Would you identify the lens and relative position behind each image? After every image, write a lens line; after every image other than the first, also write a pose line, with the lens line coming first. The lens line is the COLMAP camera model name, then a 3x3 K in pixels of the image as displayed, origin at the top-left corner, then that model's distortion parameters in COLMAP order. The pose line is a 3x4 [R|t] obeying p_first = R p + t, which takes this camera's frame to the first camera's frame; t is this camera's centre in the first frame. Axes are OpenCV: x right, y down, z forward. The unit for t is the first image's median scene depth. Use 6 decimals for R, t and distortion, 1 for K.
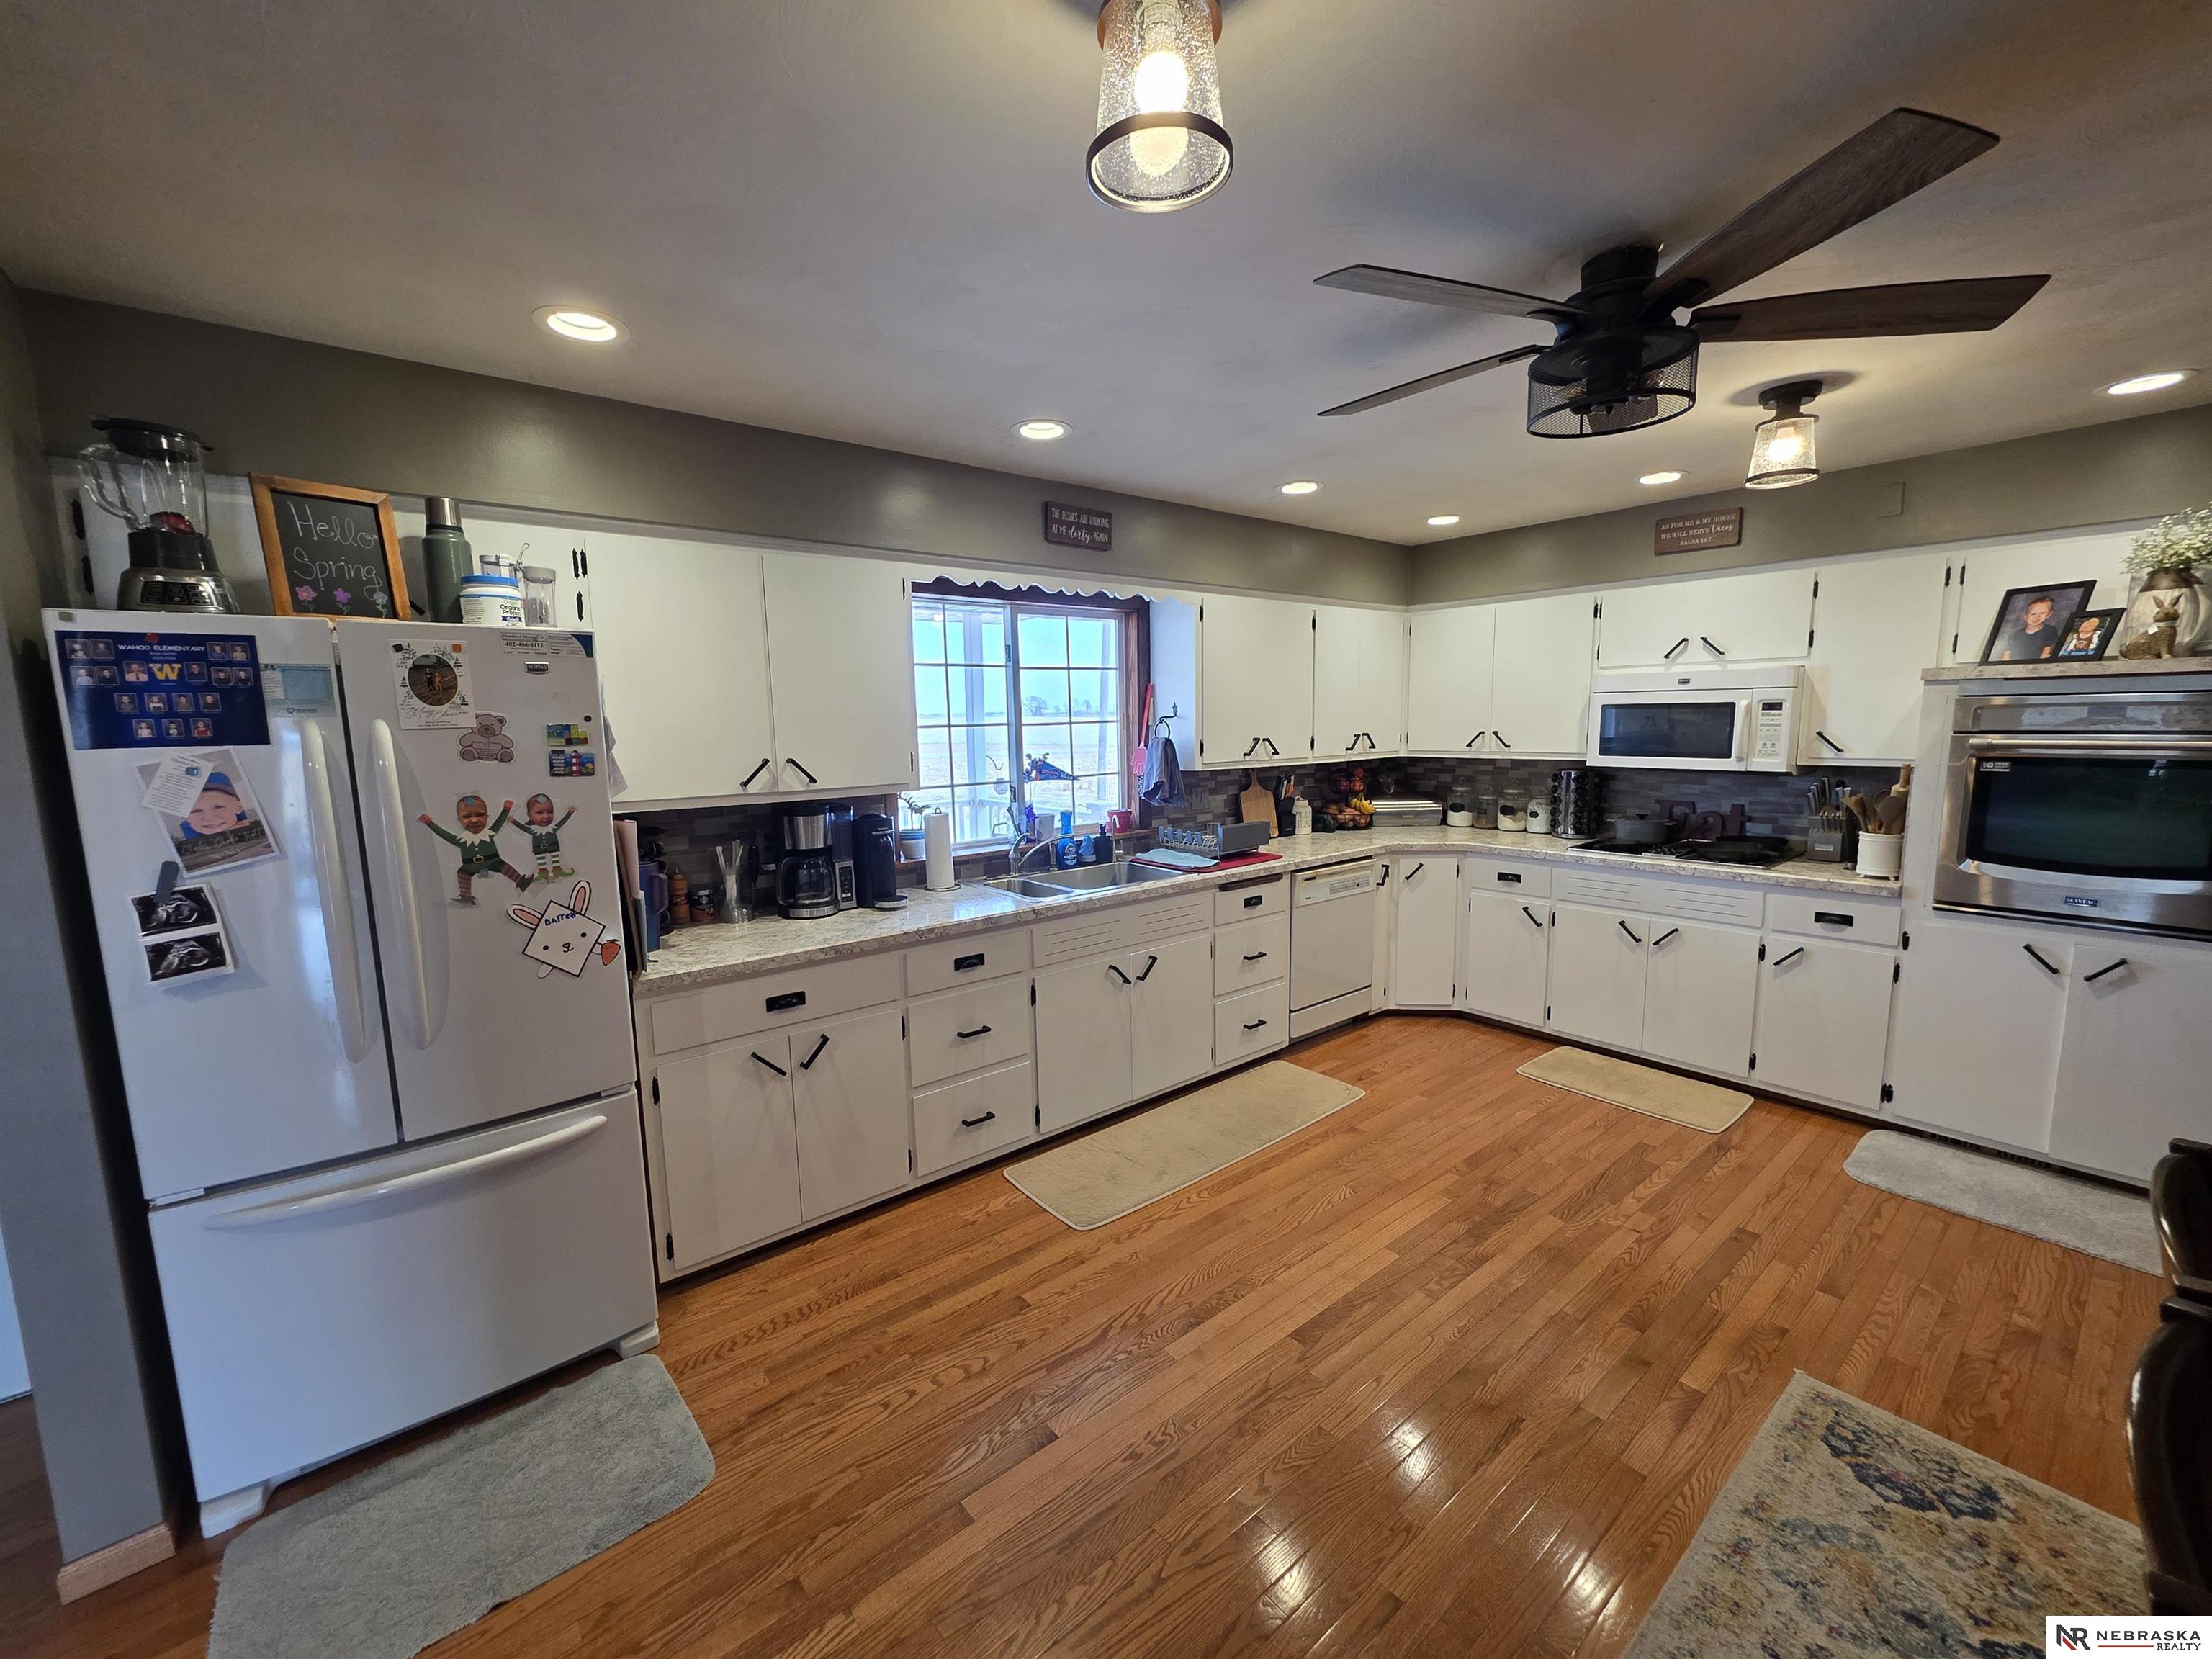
lens RADIAL K [[881.1, 0, 1104.2], [0, 881.1, 838.1], [0, 0, 1]] dist [-0.001906, 0.000313]
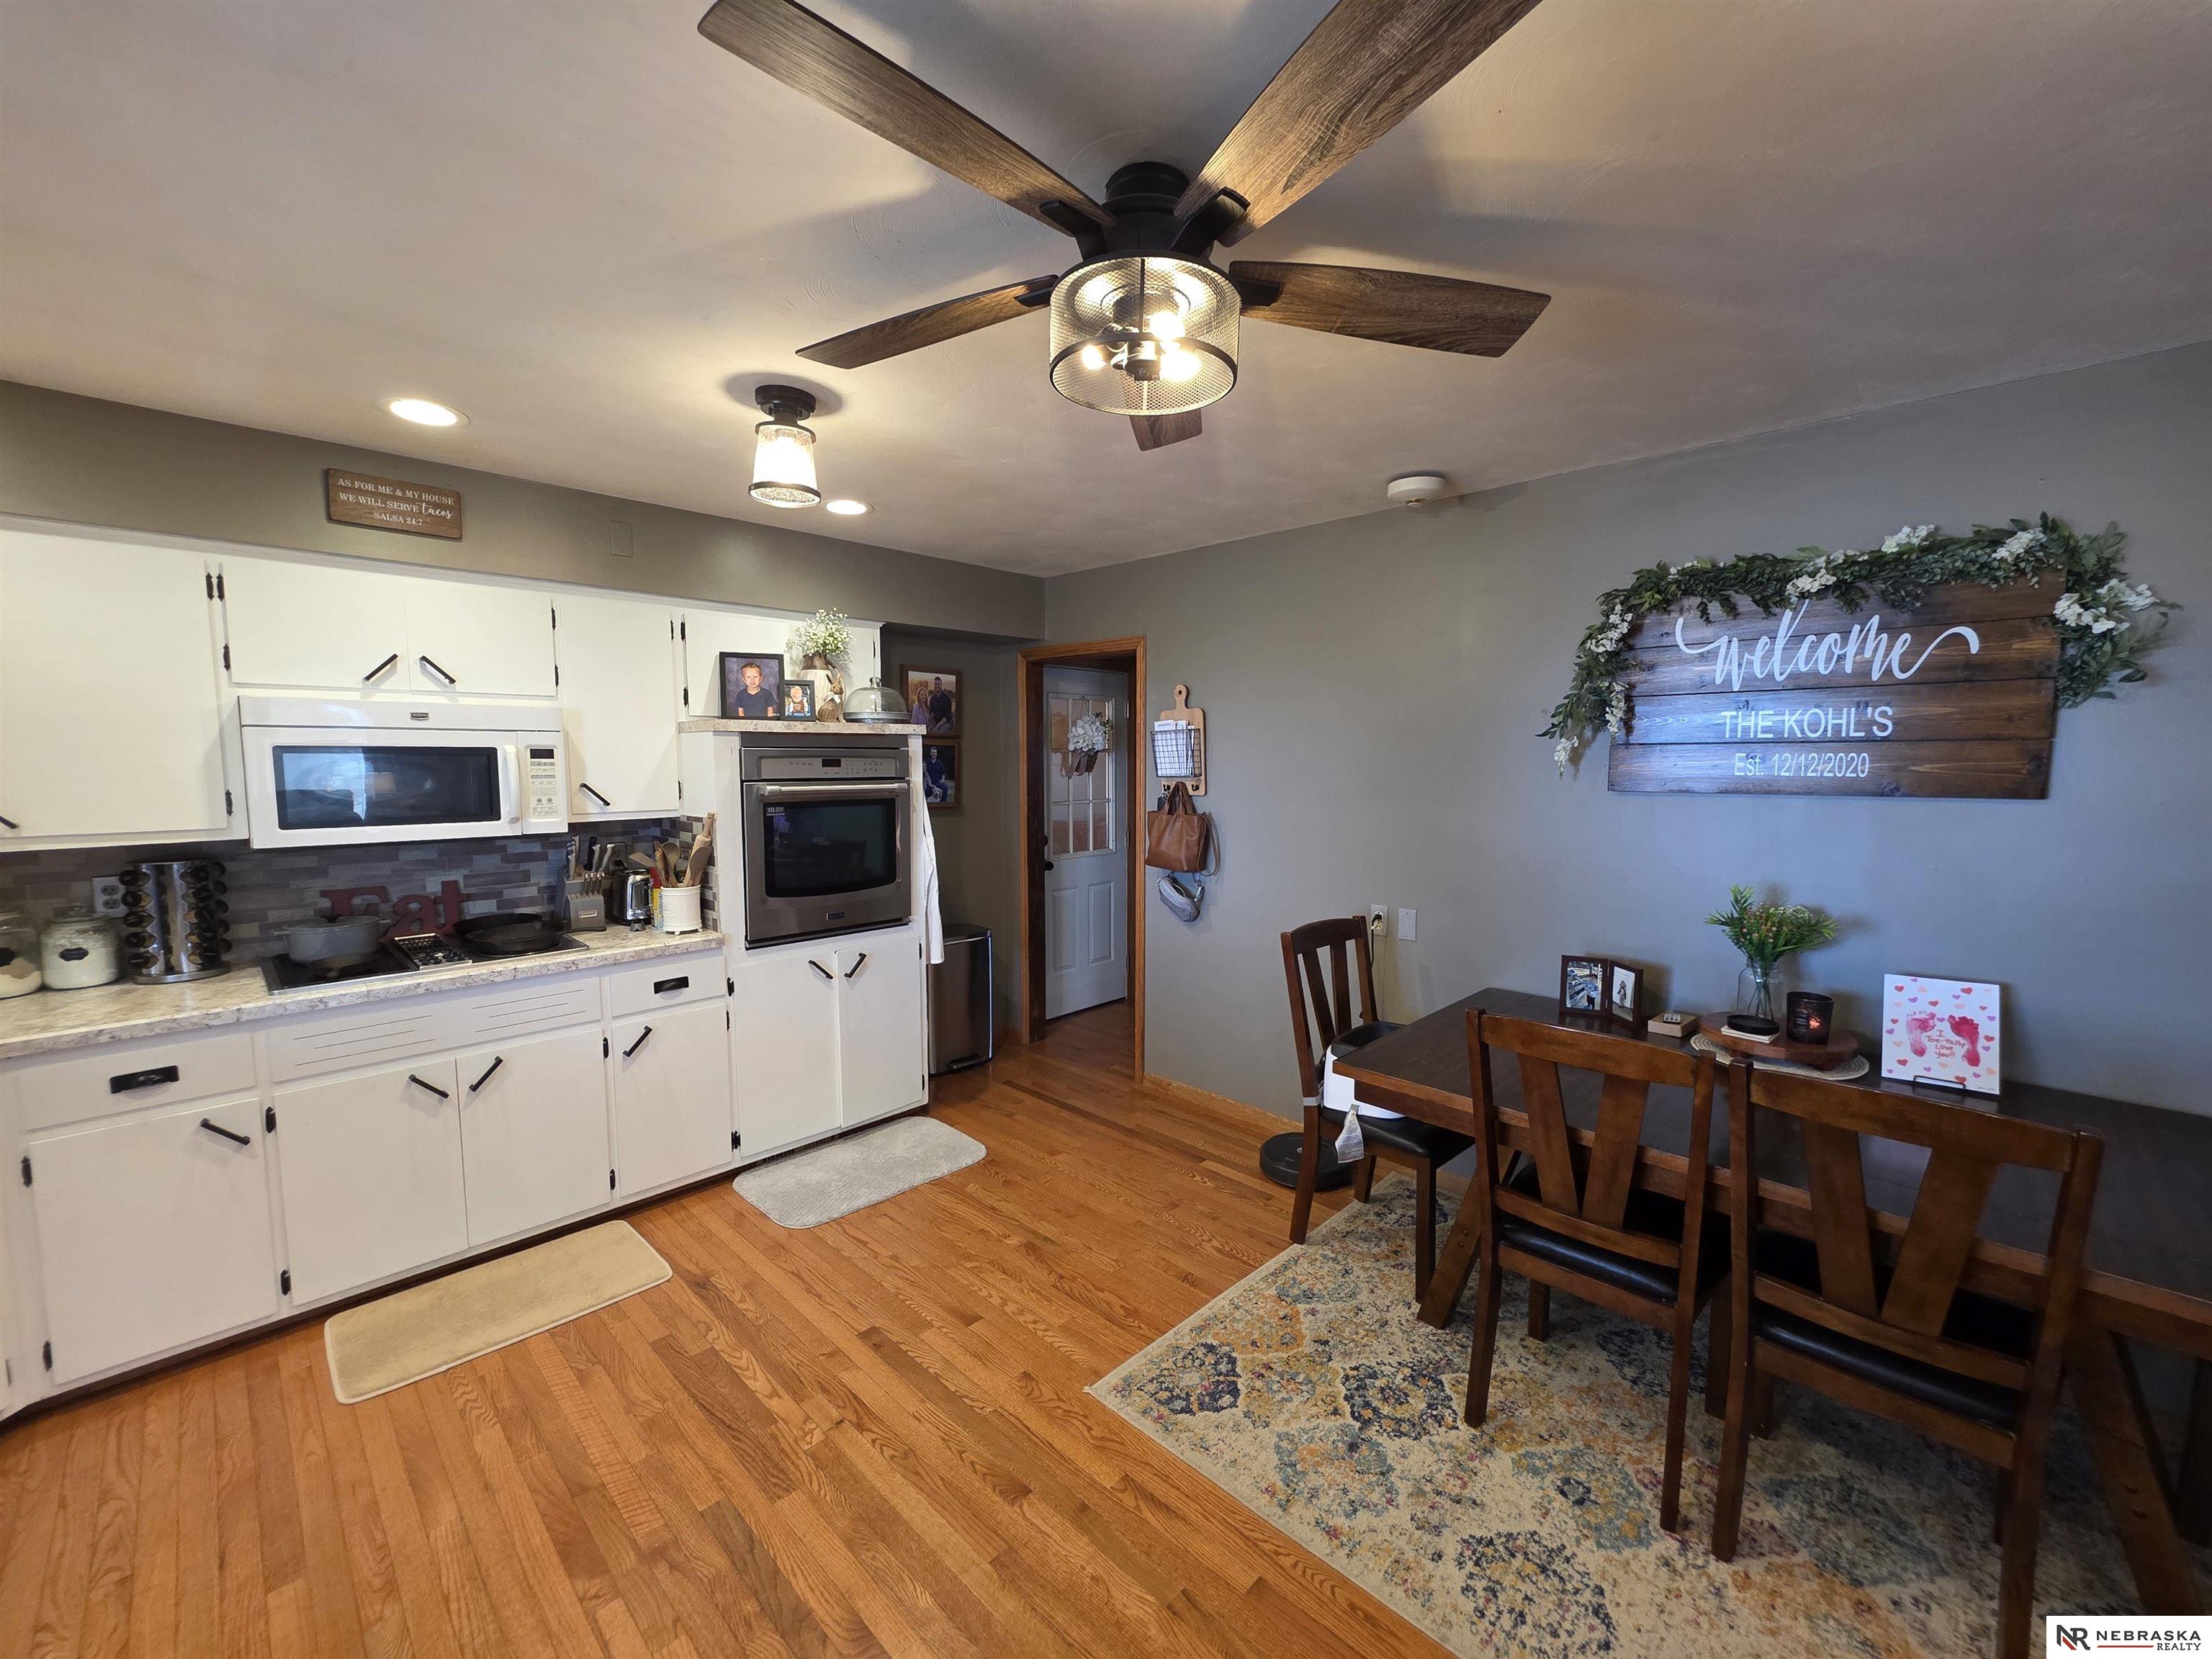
lens RADIAL K [[881.1, 0, 1102.3], [0, 881.1, 837.8], [0, 0, 1]] dist [-0.001906, 0.000313]
pose [[-0.112053, -0.072053, 0.991087, -0.144298], [0.138590, 0.986487, 0.087388, -0.091710], [-0.983990, 0.147147, -0.100553, 0.740958]]
